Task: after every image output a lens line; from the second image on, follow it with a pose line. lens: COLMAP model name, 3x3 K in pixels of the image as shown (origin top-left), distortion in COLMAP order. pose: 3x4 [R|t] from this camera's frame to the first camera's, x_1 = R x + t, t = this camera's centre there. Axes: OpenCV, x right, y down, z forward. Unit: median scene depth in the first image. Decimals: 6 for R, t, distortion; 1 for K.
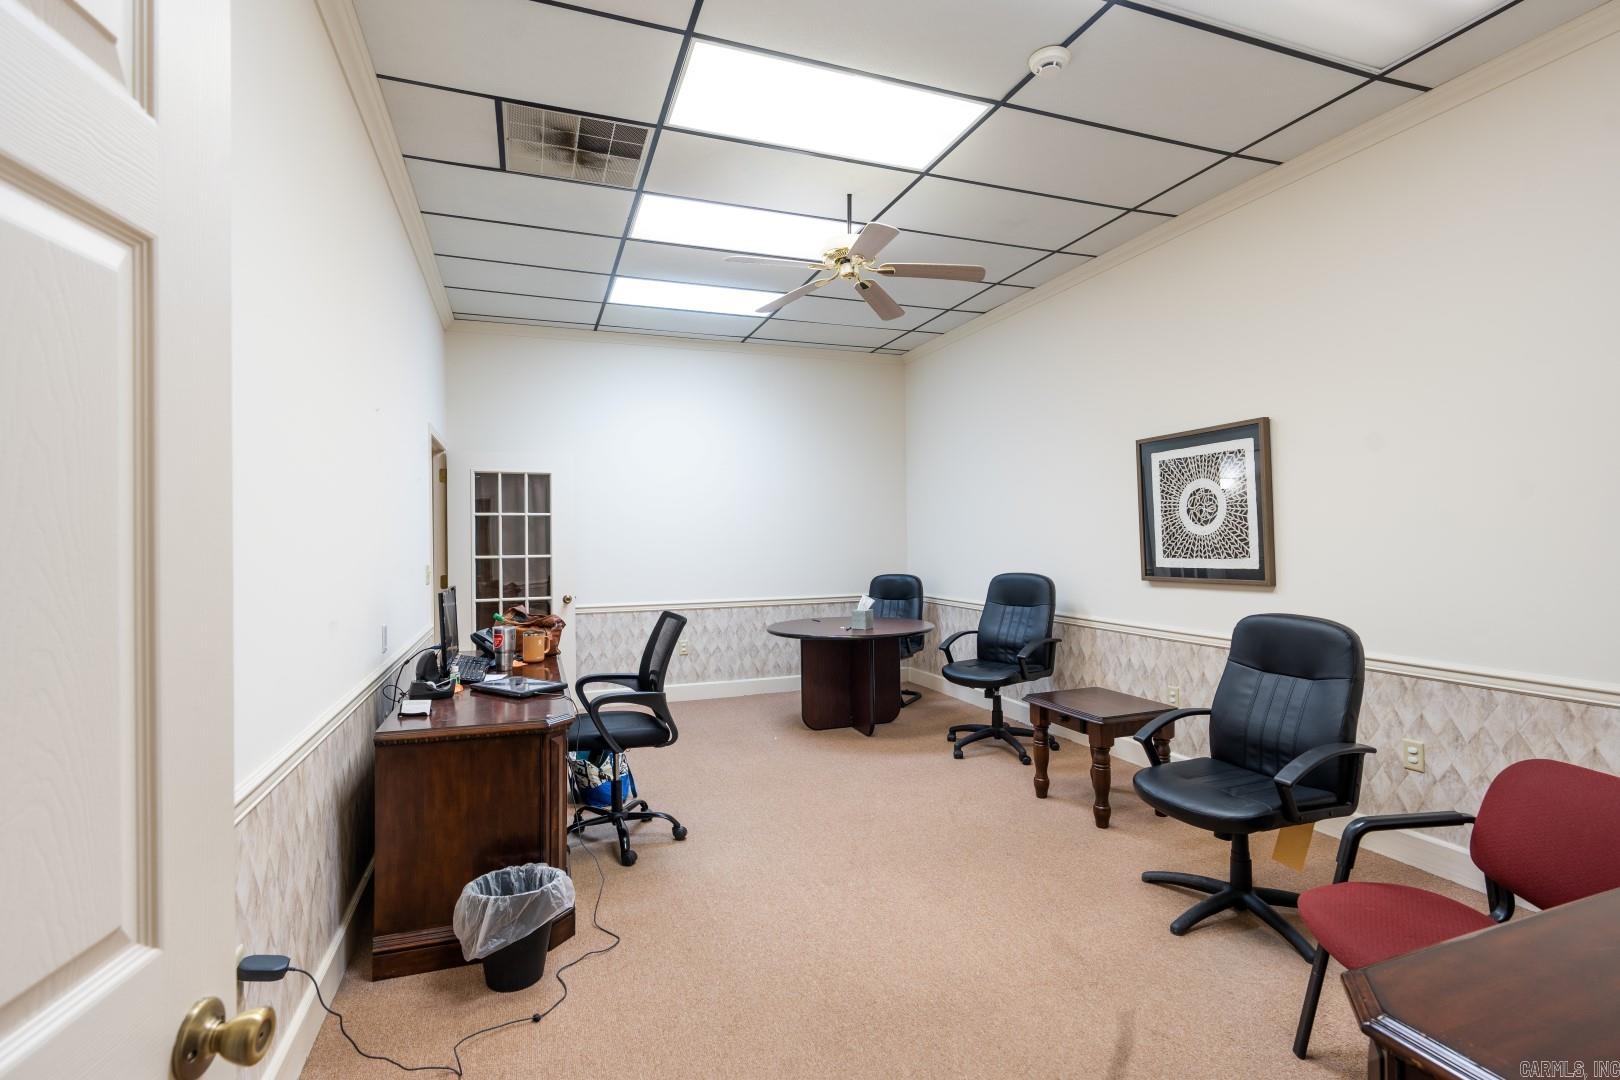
lens RADIAL K [[777.2, 0, 810.0], [0, 777.2, 540.0], [0, 0, 1]] dist [-0.000359, -0.000003]
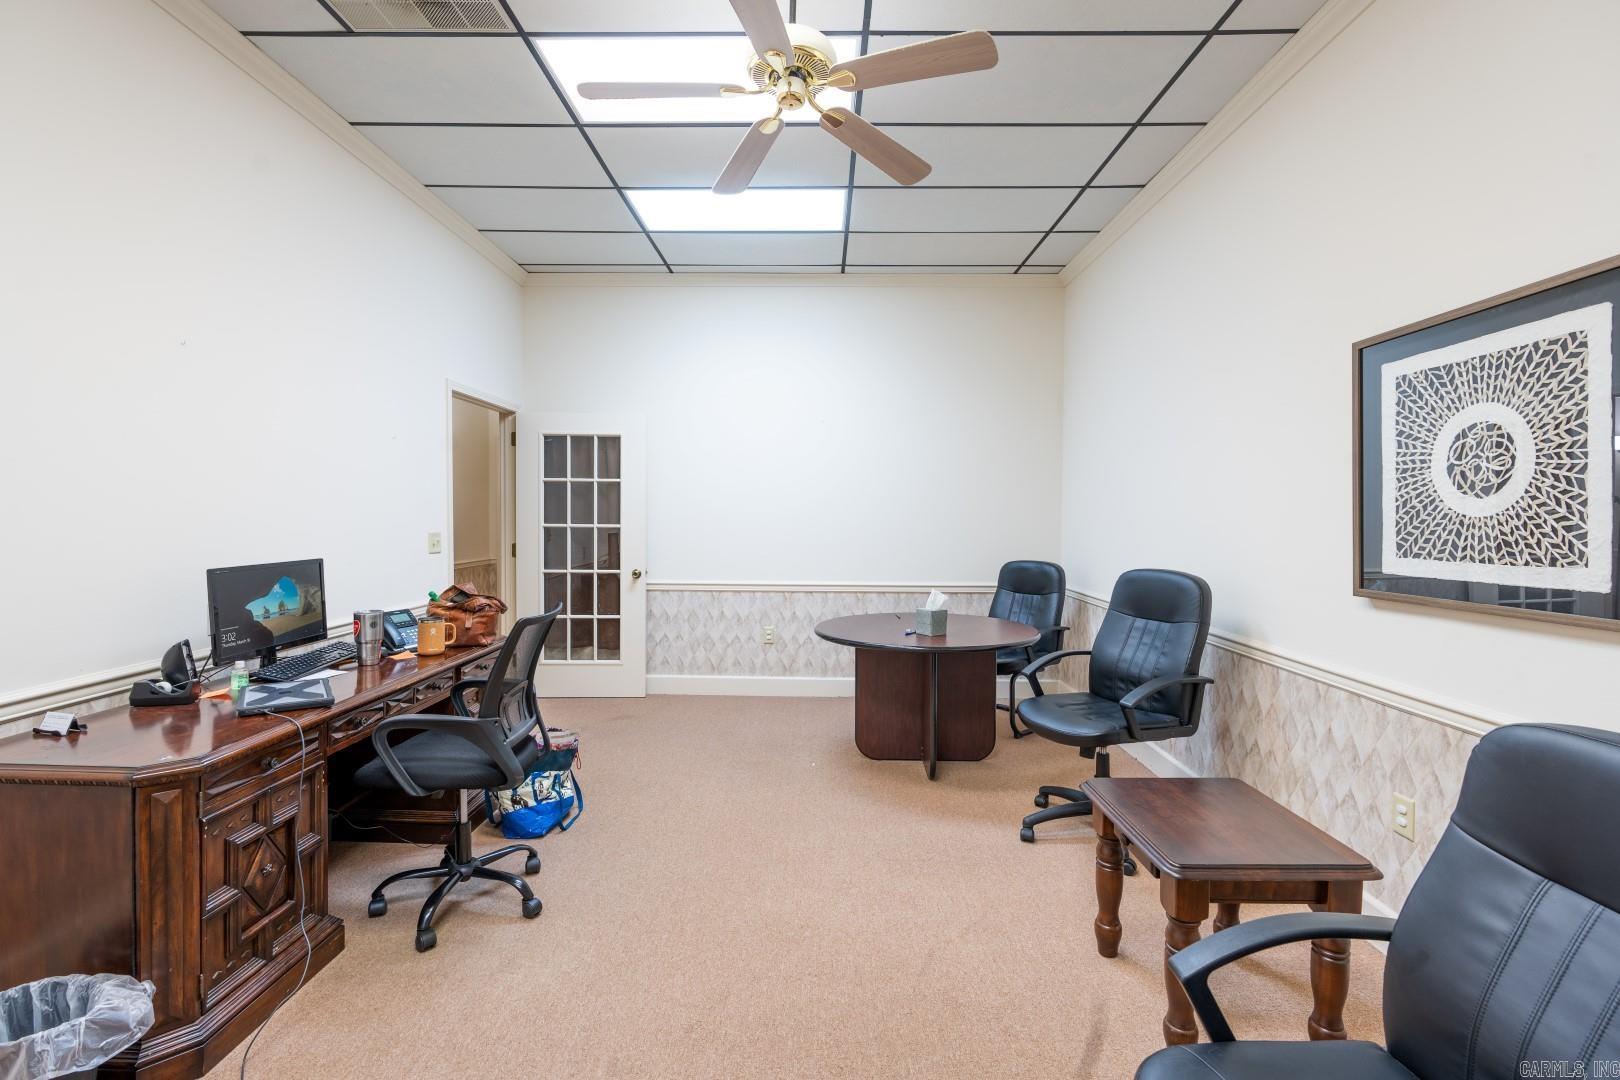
lens RADIAL K [[733.5, 0, 810.0], [0, 733.5, 540.0], [0, 0, 1]] dist [-0.003991, 0.000054]
pose [[0.931557, 0.031870, -0.362197, 0.255284], [-0.019038, 0.999060, 0.038945, -0.001110], [0.363098, -0.029384, 0.931288, 0.374041]]
